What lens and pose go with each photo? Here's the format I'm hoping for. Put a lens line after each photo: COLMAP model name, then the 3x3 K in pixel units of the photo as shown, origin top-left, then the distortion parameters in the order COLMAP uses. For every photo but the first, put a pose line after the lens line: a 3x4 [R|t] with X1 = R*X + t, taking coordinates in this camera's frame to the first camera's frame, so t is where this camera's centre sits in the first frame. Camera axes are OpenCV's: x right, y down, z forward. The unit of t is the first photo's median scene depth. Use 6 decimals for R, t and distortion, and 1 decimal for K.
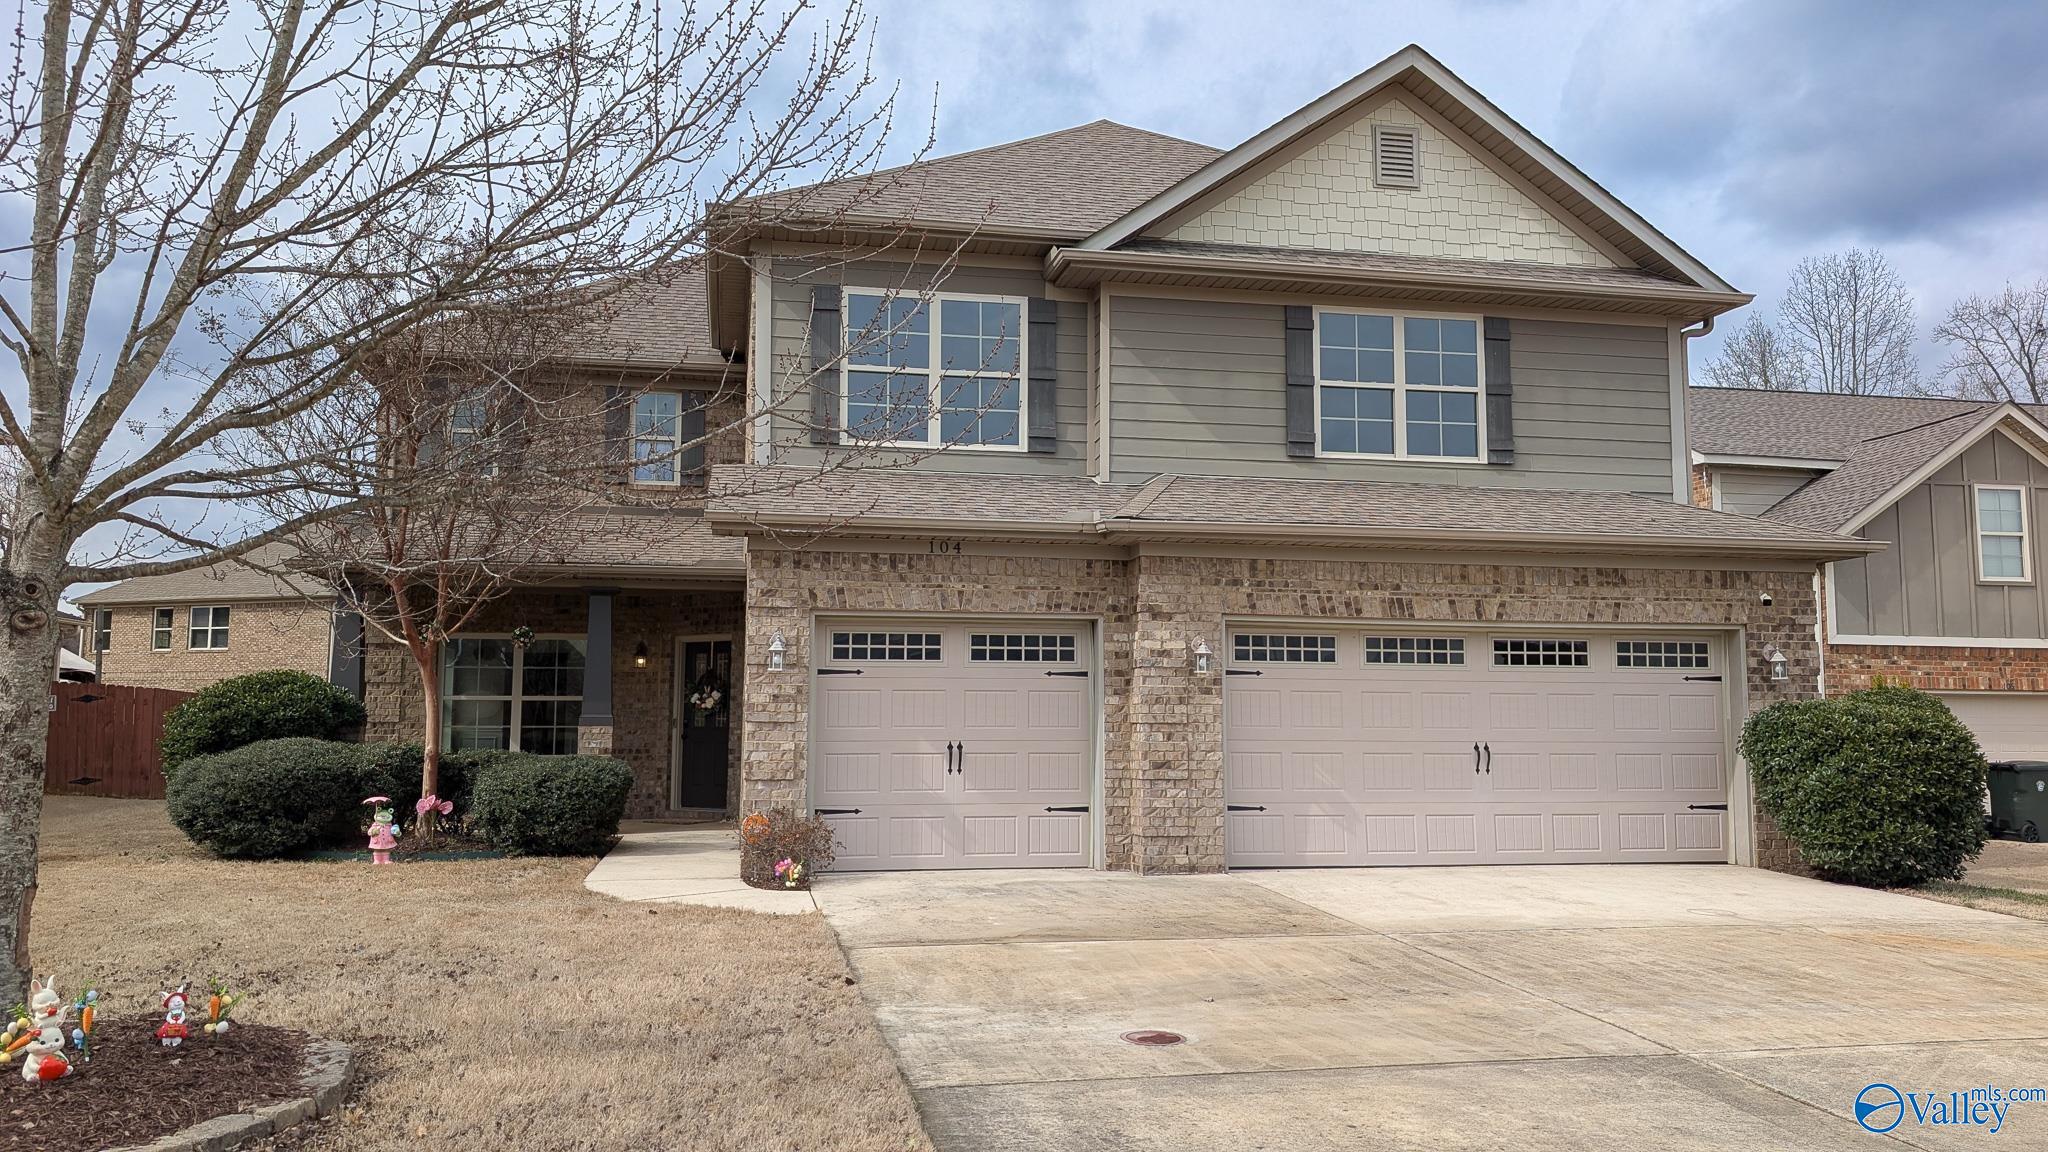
lens RADIAL K [[1511.9, 0, 1014.4], [0, 1511.9, 582.0], [0, 0, 1]] dist [-0.001203, 0.003634]
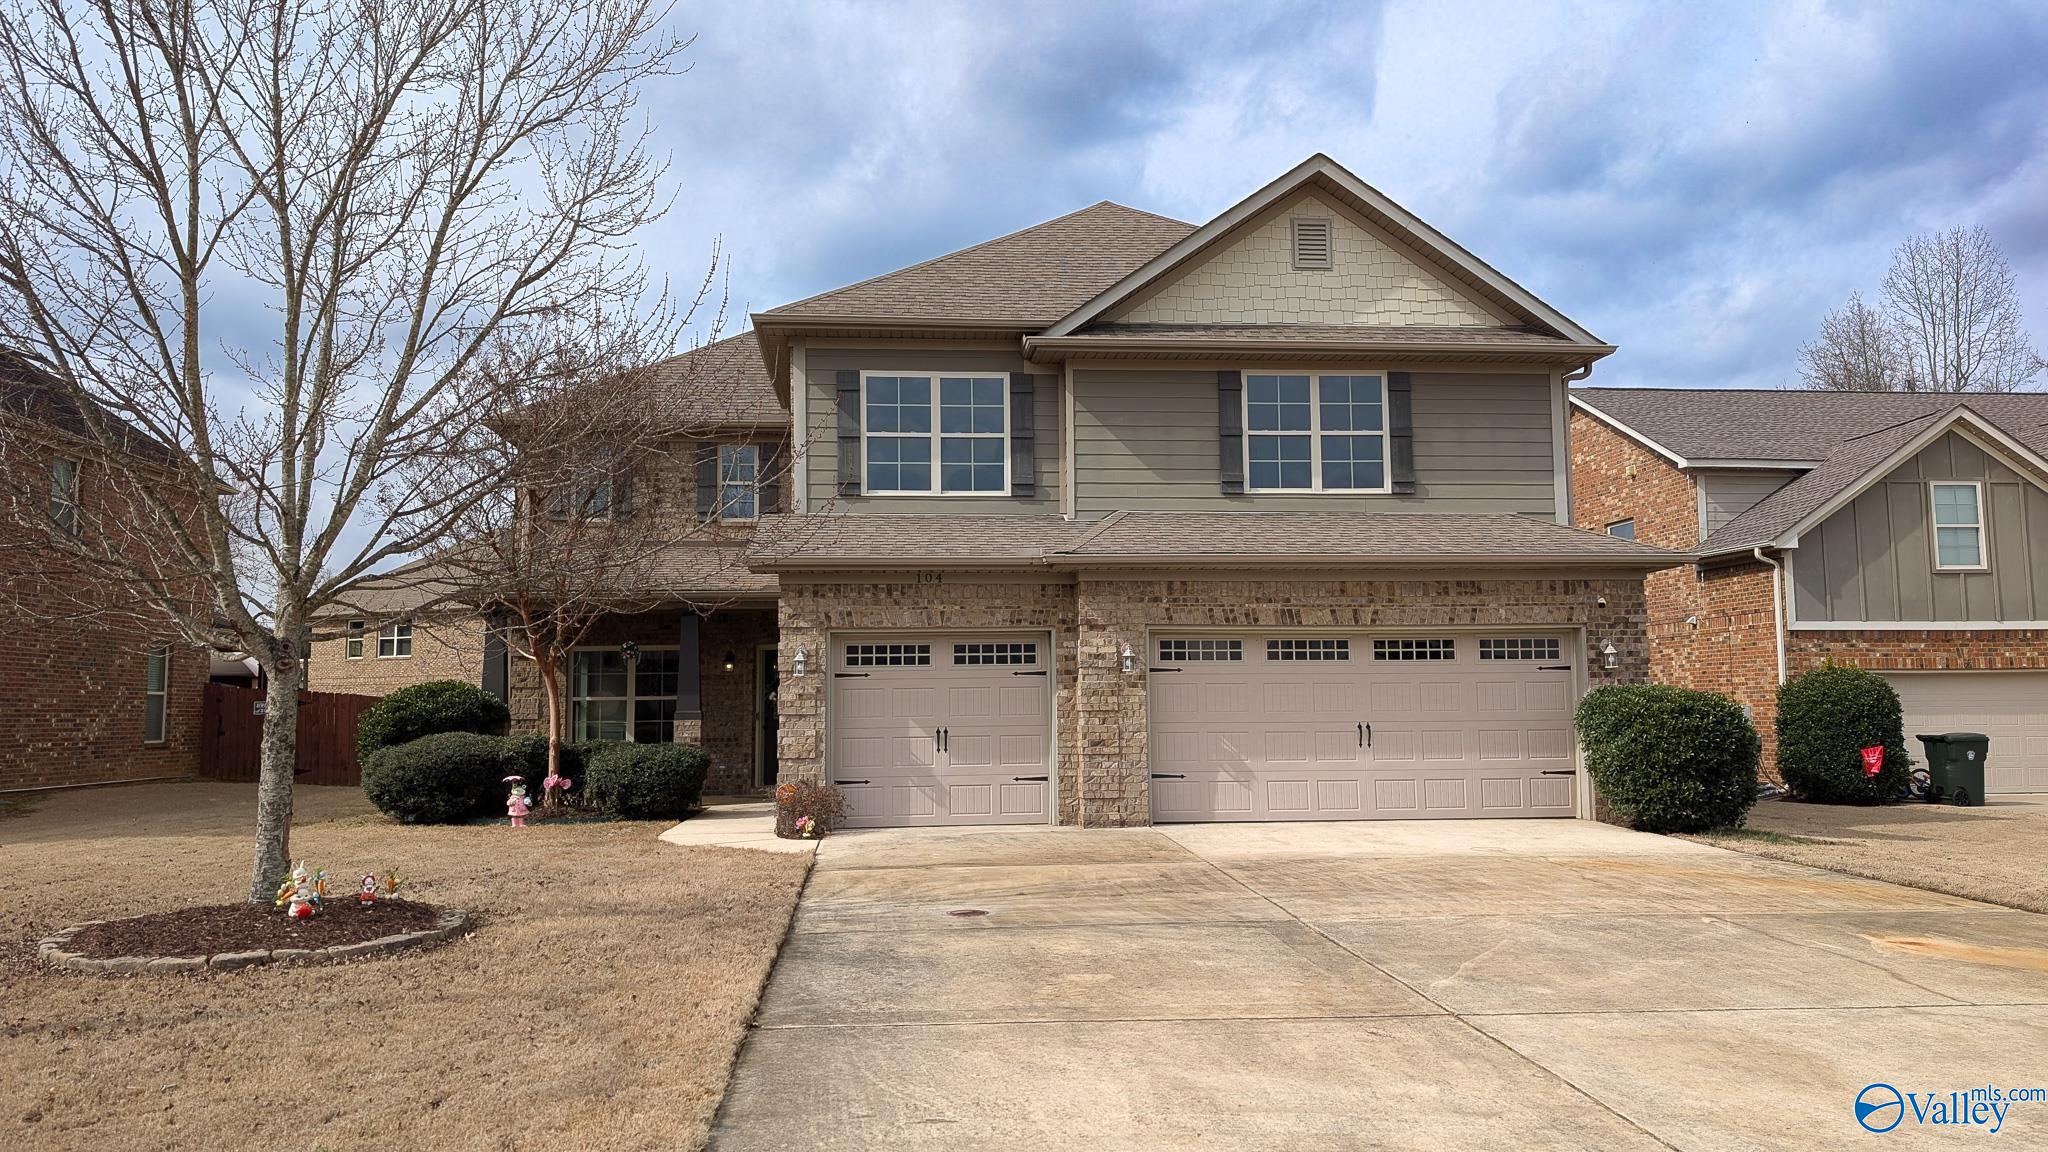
lens RADIAL K [[1511.9, 0, 1032.3], [0, 1511.9, 571.2], [0, 0, 1]] dist [-0.001203, 0.003634]
pose [[0.995560, -0.023555, -0.091139, 0.147826], [0.023509, 0.999722, -0.001587, -0.022798], [0.091151, -0.000562, 0.995837, -0.262805]]
